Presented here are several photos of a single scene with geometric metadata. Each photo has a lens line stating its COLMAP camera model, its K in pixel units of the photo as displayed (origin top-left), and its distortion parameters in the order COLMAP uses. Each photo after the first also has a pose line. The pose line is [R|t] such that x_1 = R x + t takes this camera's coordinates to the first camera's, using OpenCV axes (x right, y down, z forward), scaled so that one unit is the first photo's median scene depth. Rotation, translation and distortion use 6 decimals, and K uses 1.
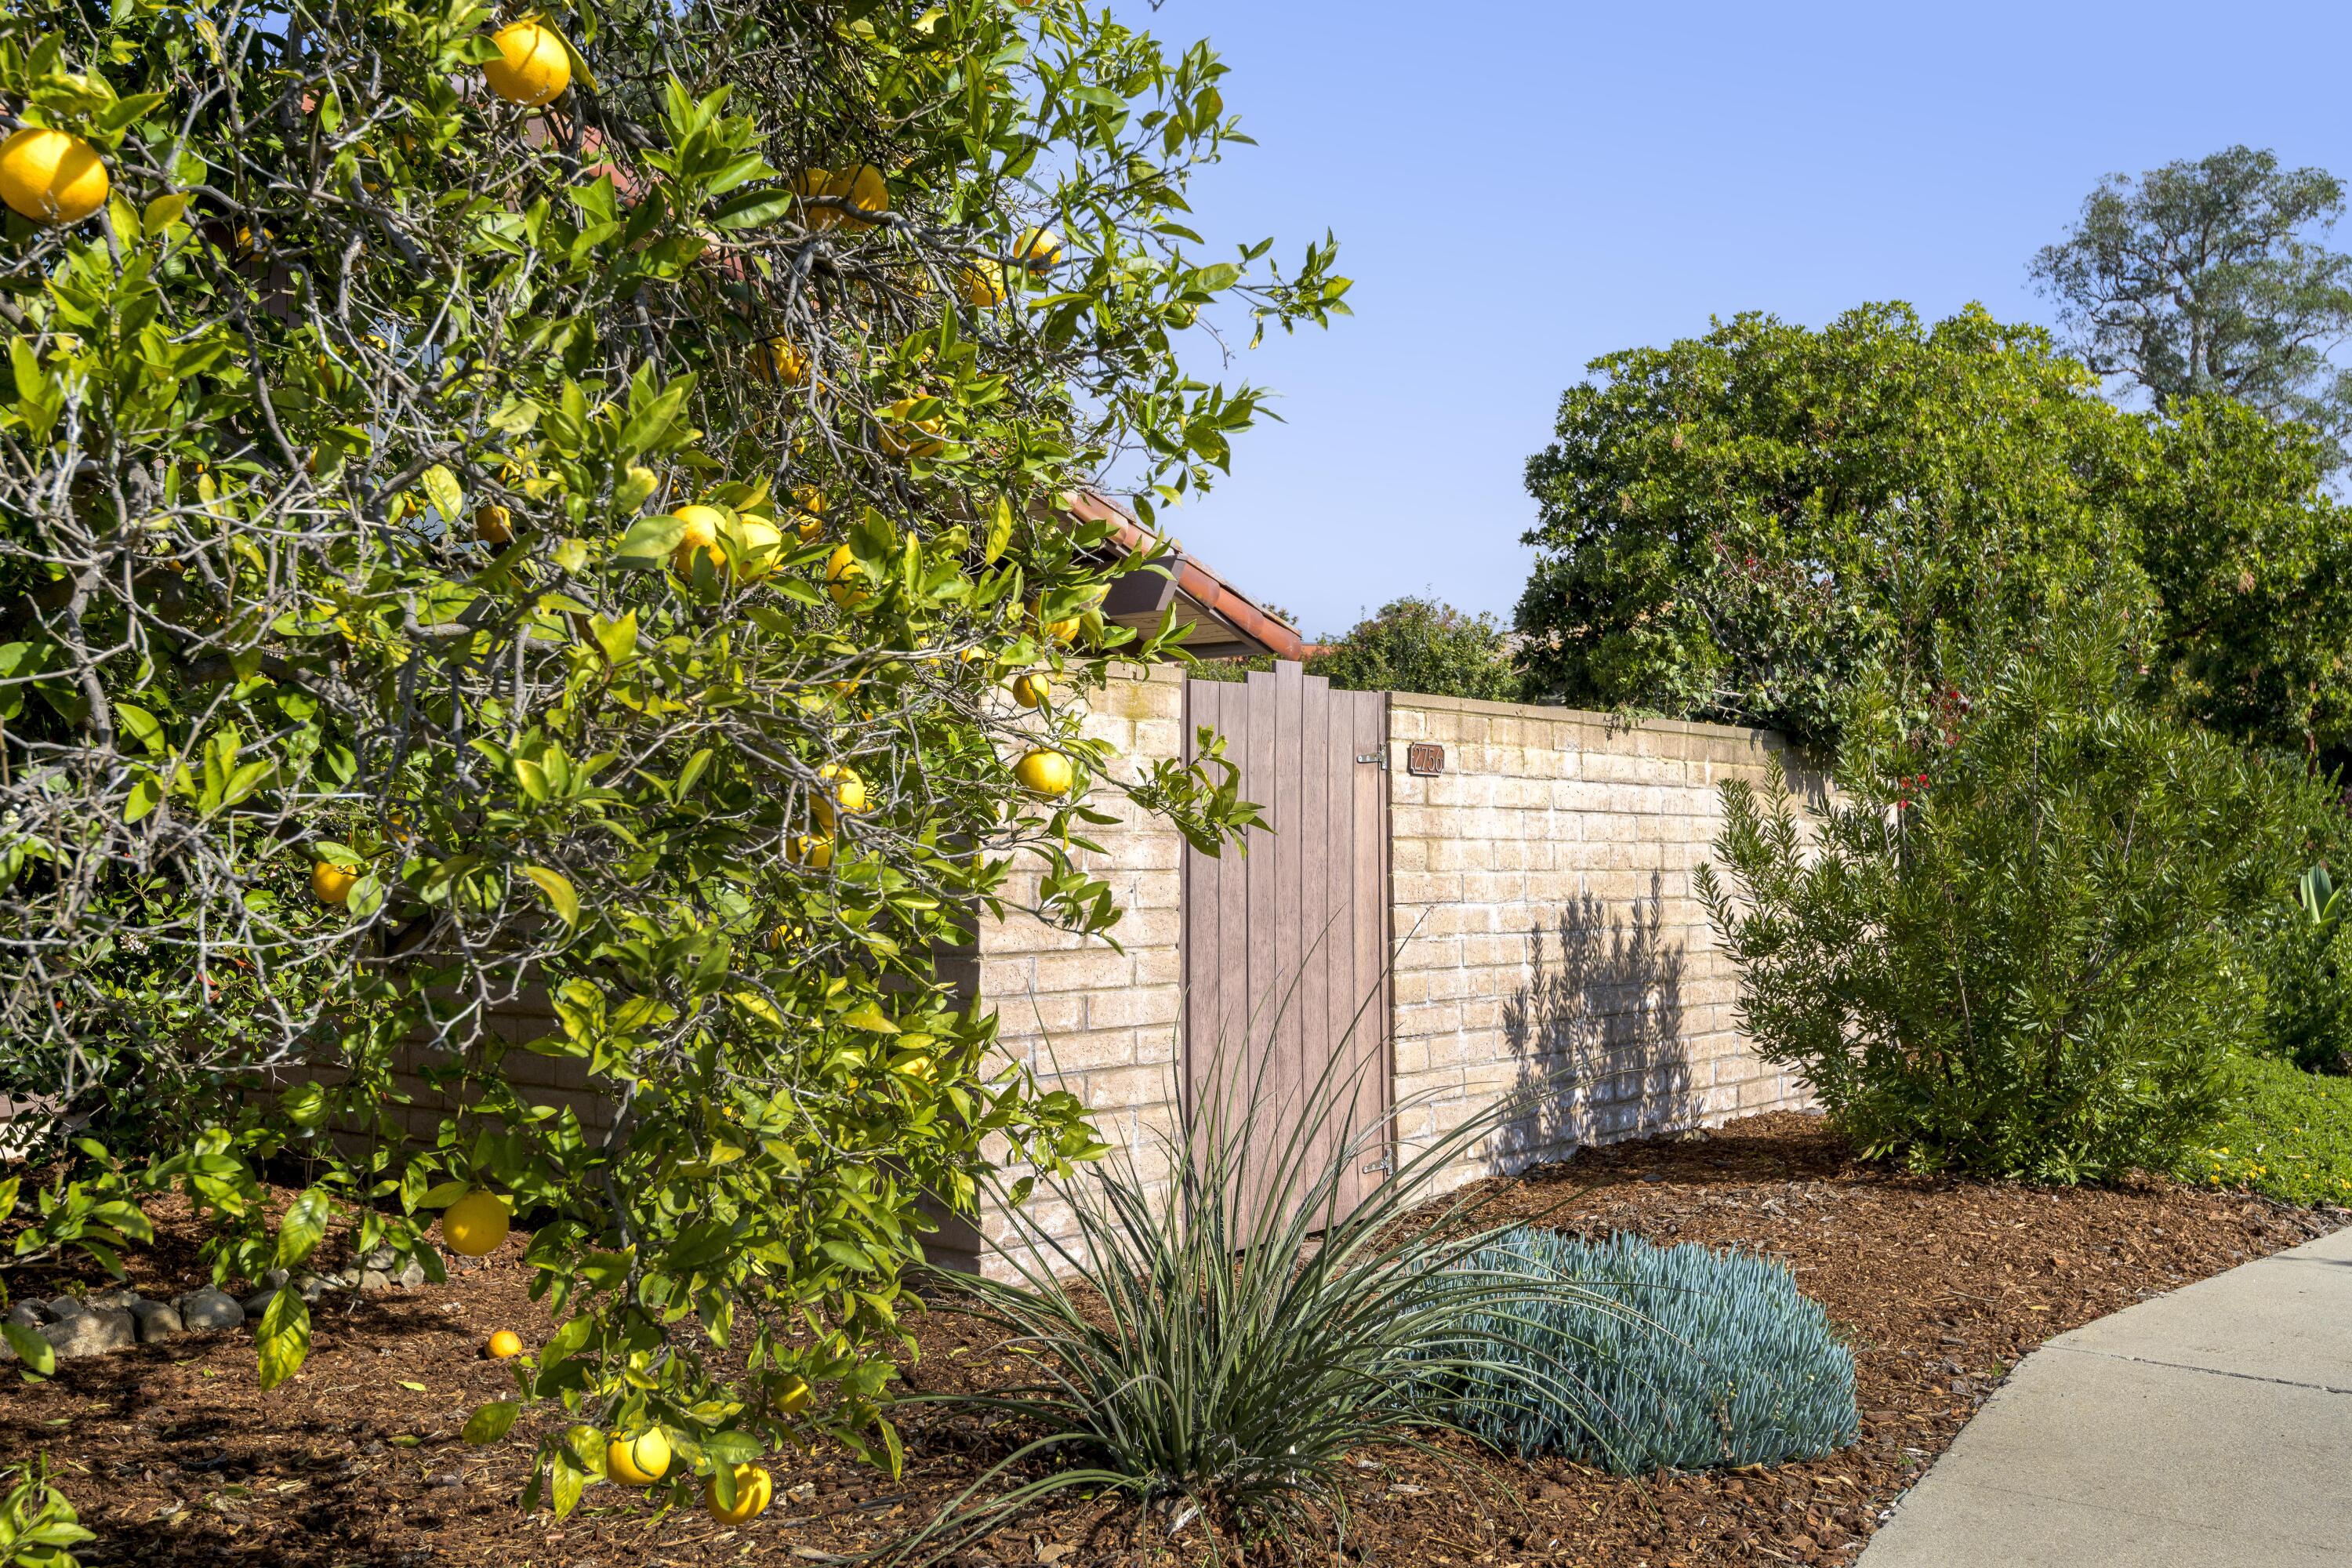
lens RADIAL K [[2362.6, 0, 1176.0], [0, 2362.6, 784.0], [0, 0, 1]] dist [-0.000144, -0.000068]
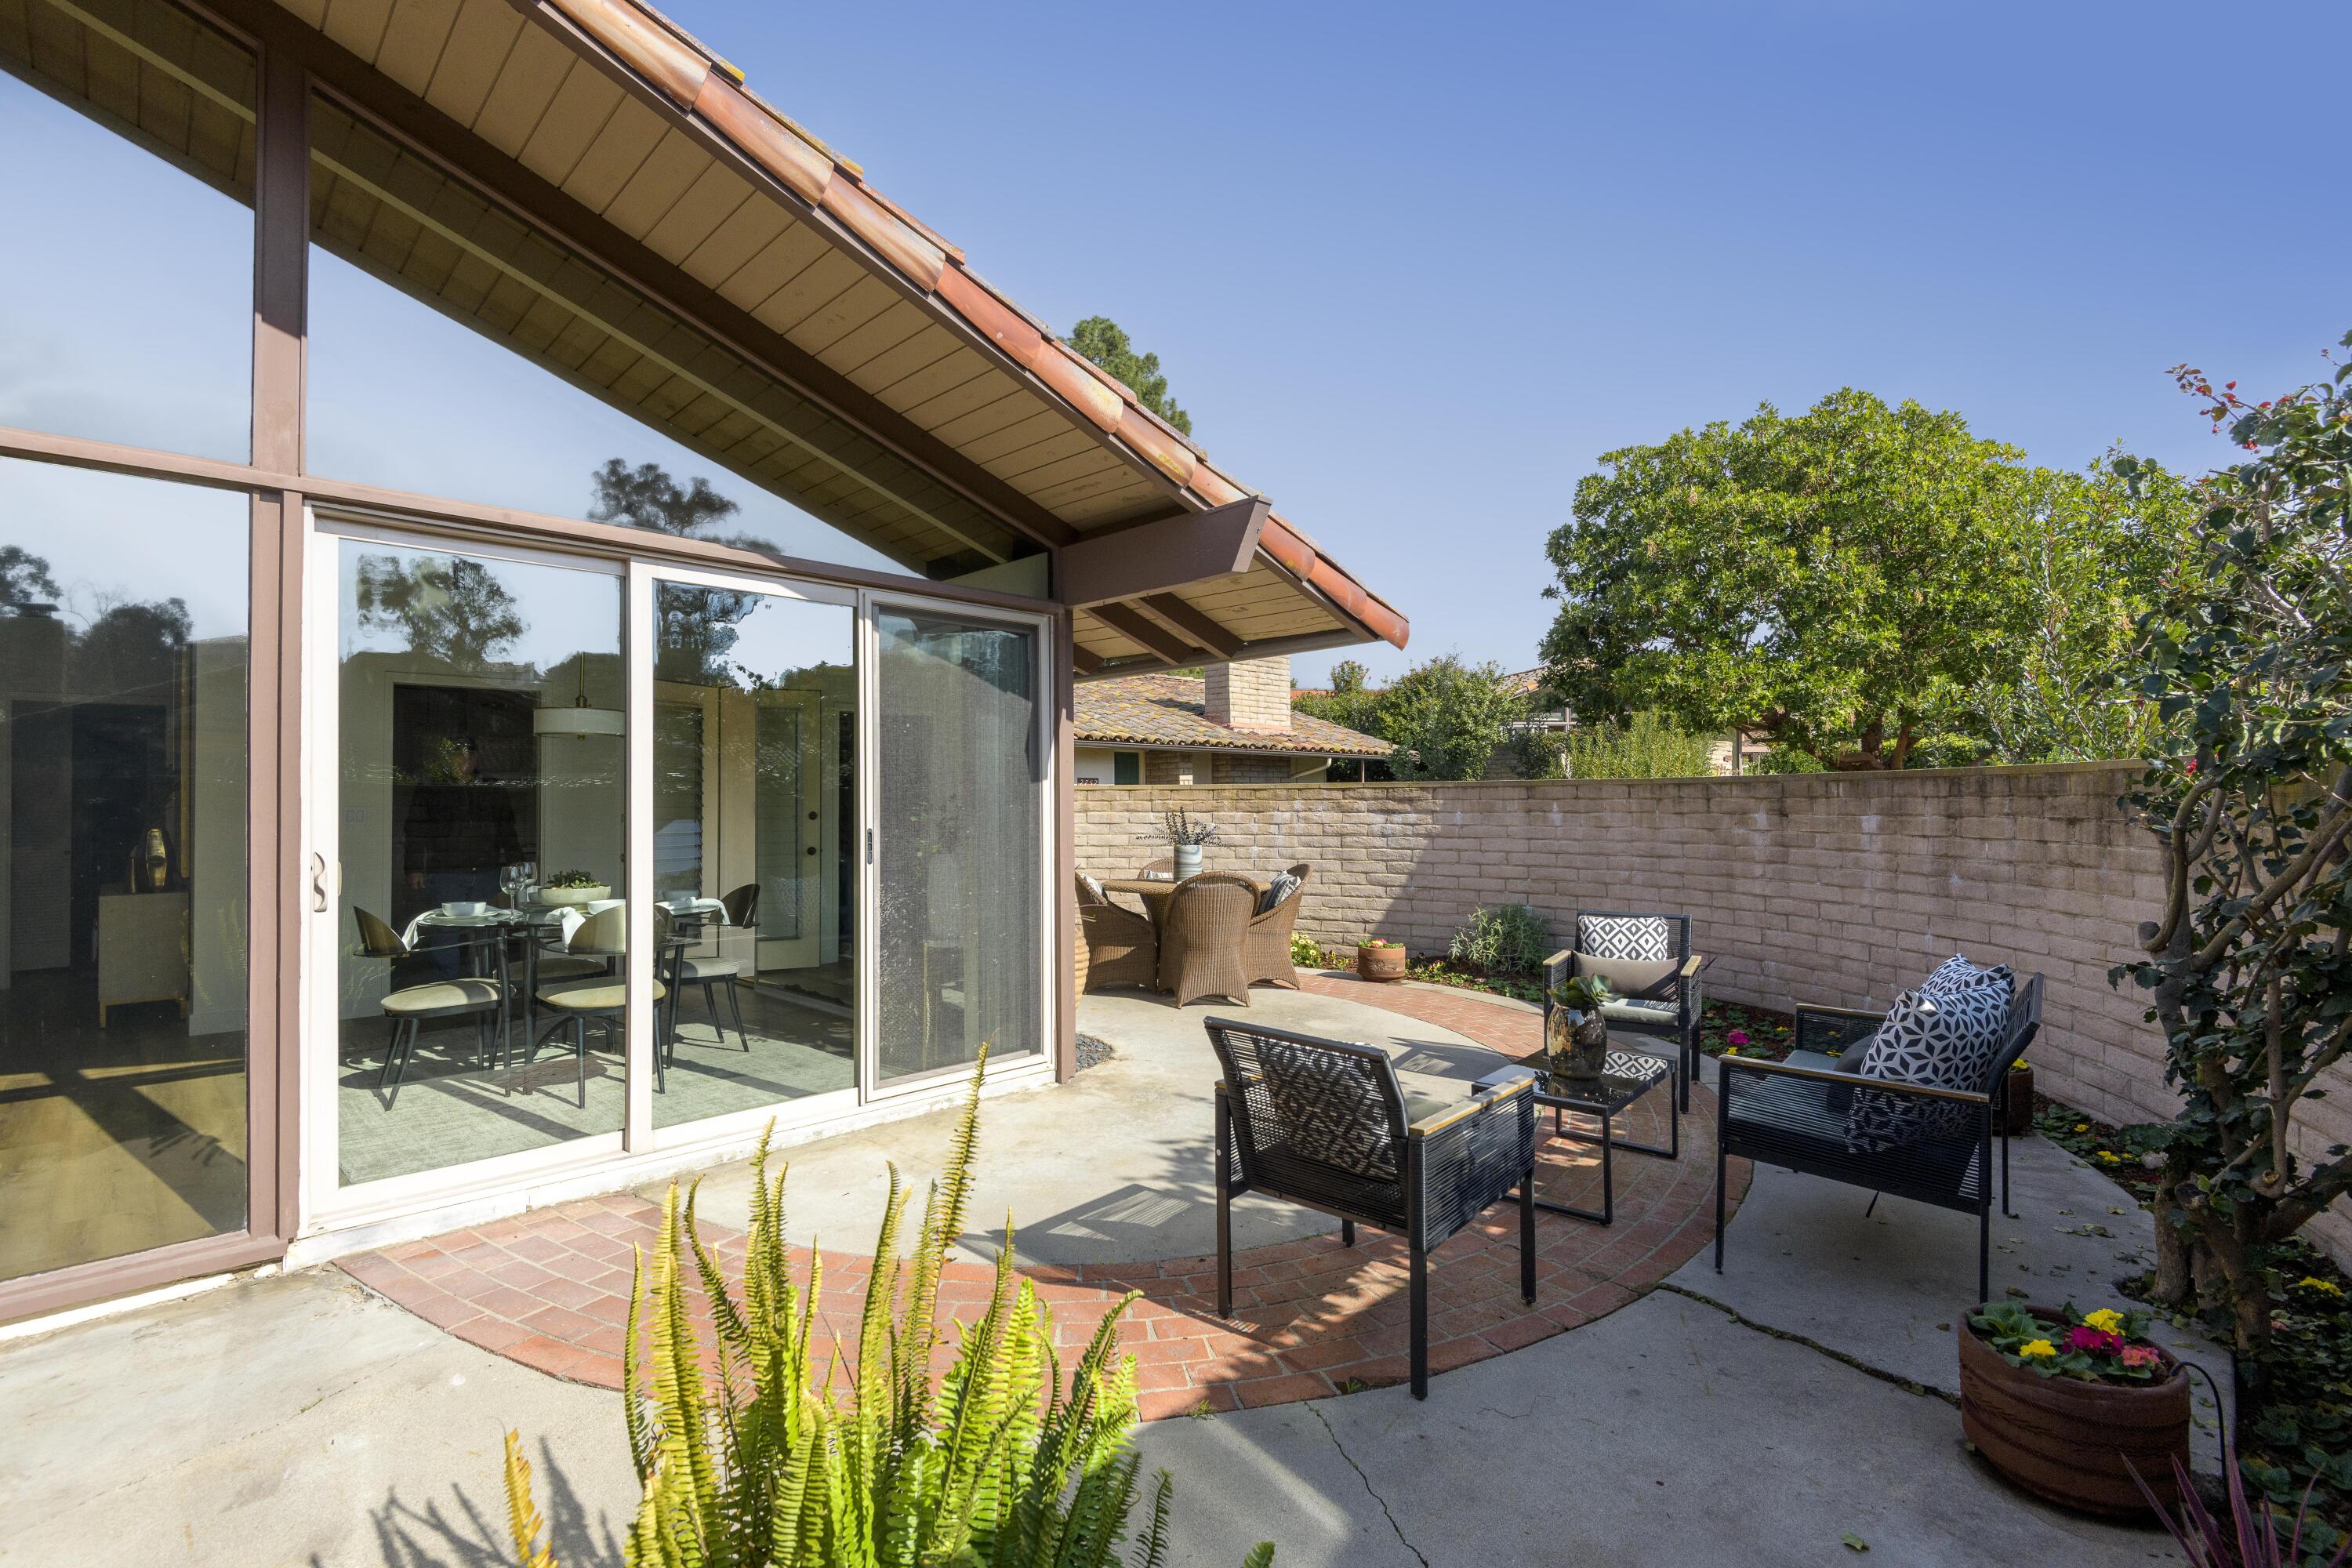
lens RADIAL K [[1064.9, 0, 1176.0], [0, 1064.9, 784.0], [0, 0, 1]] dist [0.002868, -0.000136]
pose [[0.992833, -0.001129, -0.119502, 0.008633], [0.003792, 0.999749, 0.022067, -0.007731], [0.119447, -0.022362, 0.992589, 0.371731]]
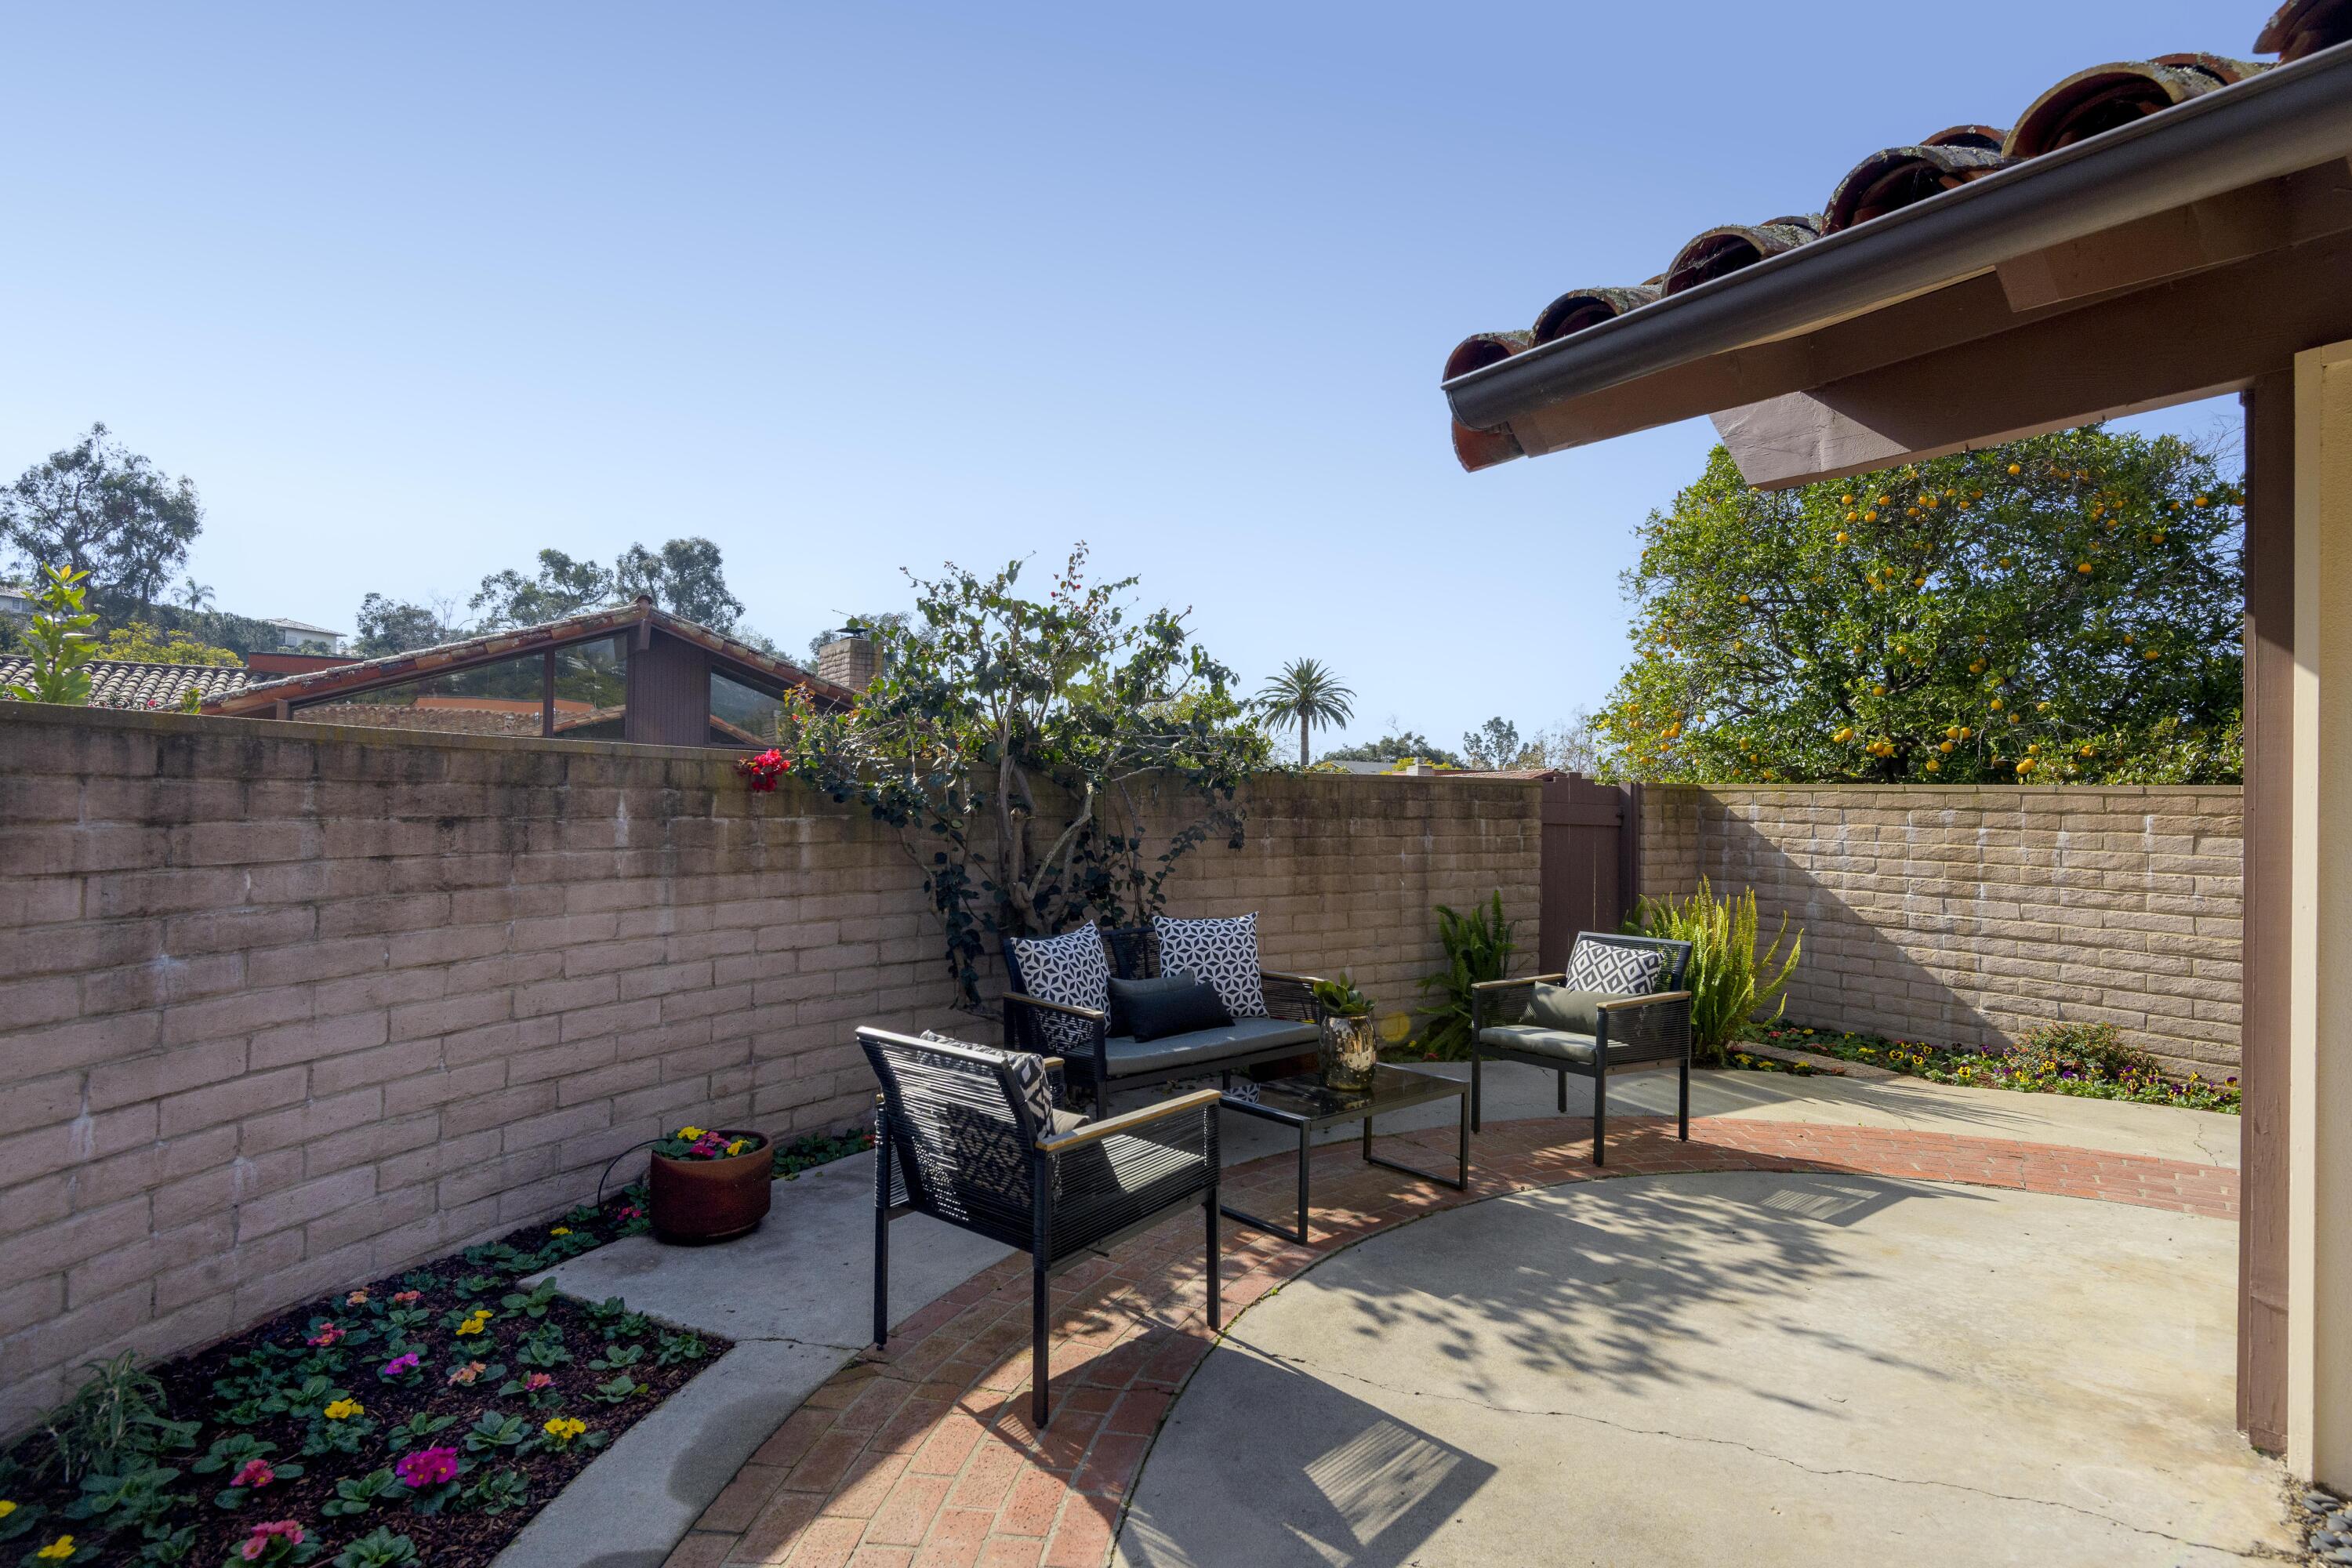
lens RADIAL K [[1208.4, 0, 1176.0], [0, 1208.4, 784.0], [0, 0, 1]] dist [0.033179, -0.027860]
pose [[-0.954377, -0.006187, 0.298541, 0.029776], [-0.022732, 0.998389, -0.051978, 0.015203], [-0.297739, -0.056393, -0.952980, 0.956986]]
